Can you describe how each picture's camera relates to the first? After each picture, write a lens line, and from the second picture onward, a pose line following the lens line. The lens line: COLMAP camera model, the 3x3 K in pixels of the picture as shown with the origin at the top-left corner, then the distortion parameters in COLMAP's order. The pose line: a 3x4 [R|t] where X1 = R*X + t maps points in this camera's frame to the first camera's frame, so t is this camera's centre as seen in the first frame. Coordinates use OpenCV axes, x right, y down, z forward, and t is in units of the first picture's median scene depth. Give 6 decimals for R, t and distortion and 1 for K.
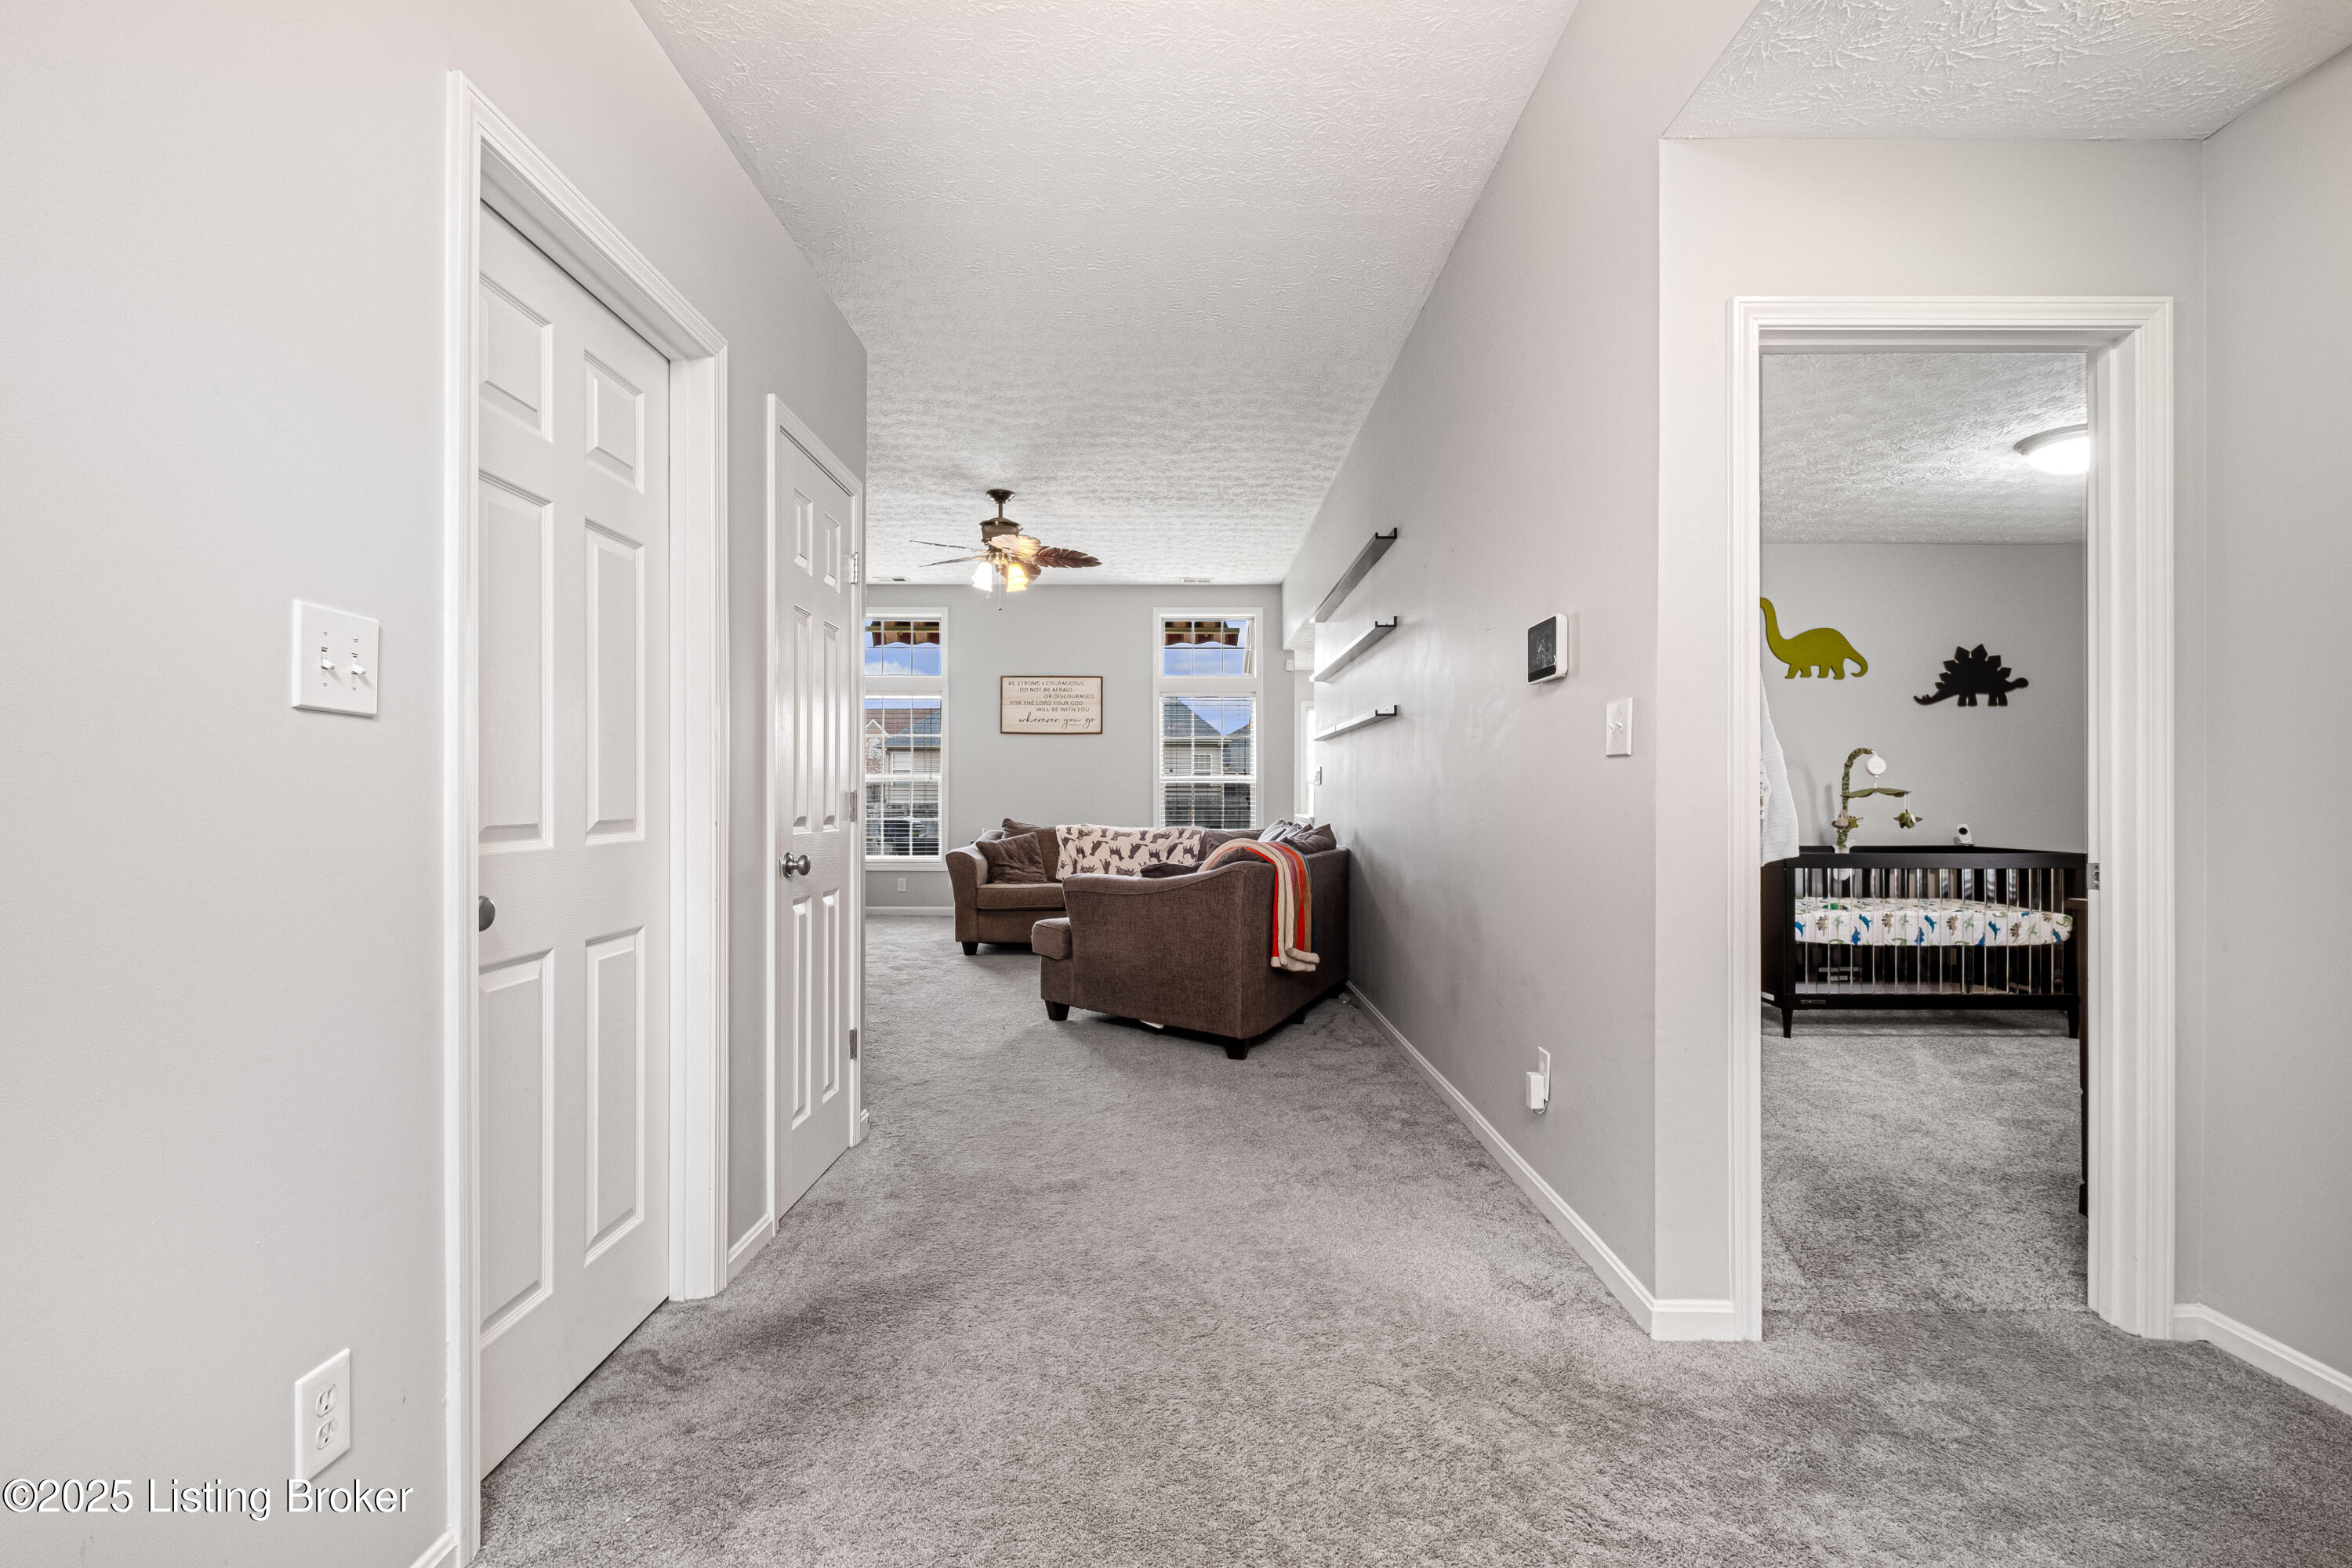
lens RADIAL K [[1063.0, 0, 1167.2], [0, 1063.0, 793.1], [0, 0, 1]] dist [-0.002538, -0.002508]
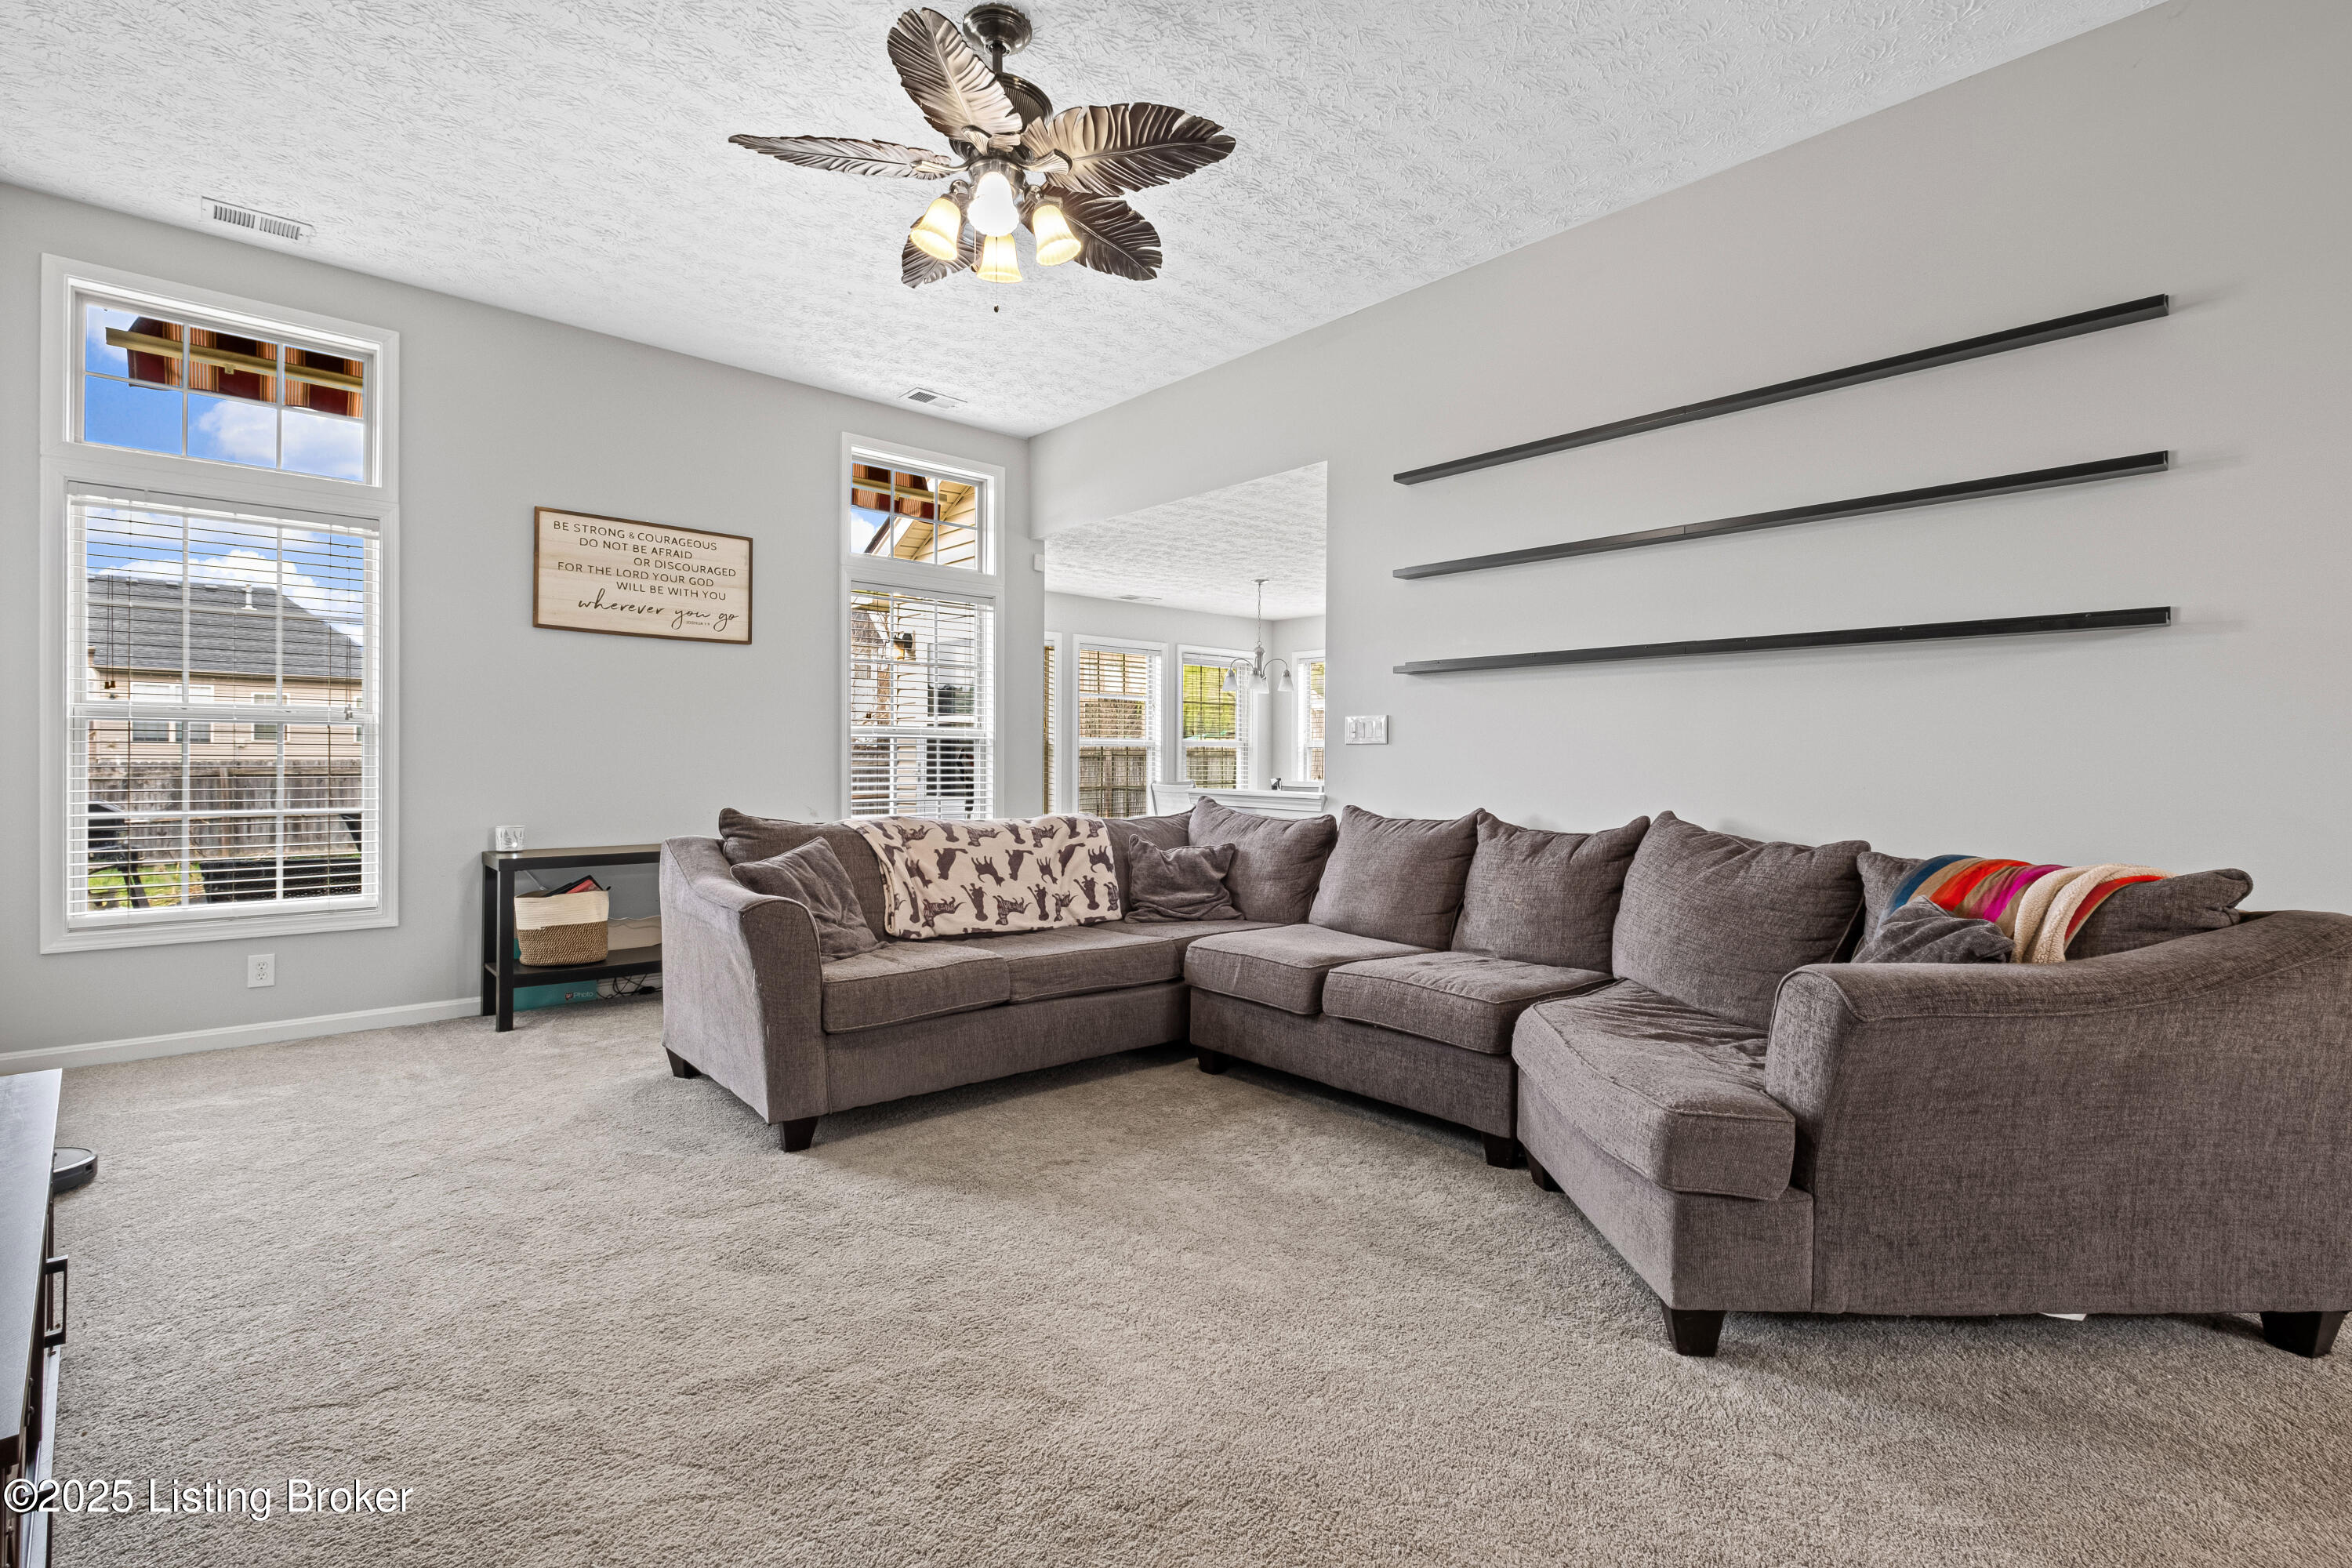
lens RADIAL K [[1063.0, 0, 1178.4], [0, 1063.0, 766.0], [0, 0, 1]] dist [-0.002538, -0.002508]
pose [[0.739339, 0.001962, 0.673331, -0.303353], [-0.004318, 0.999989, 0.001827, 0.004426], [-0.673320, -0.004258, 0.739339, 0.523902]]
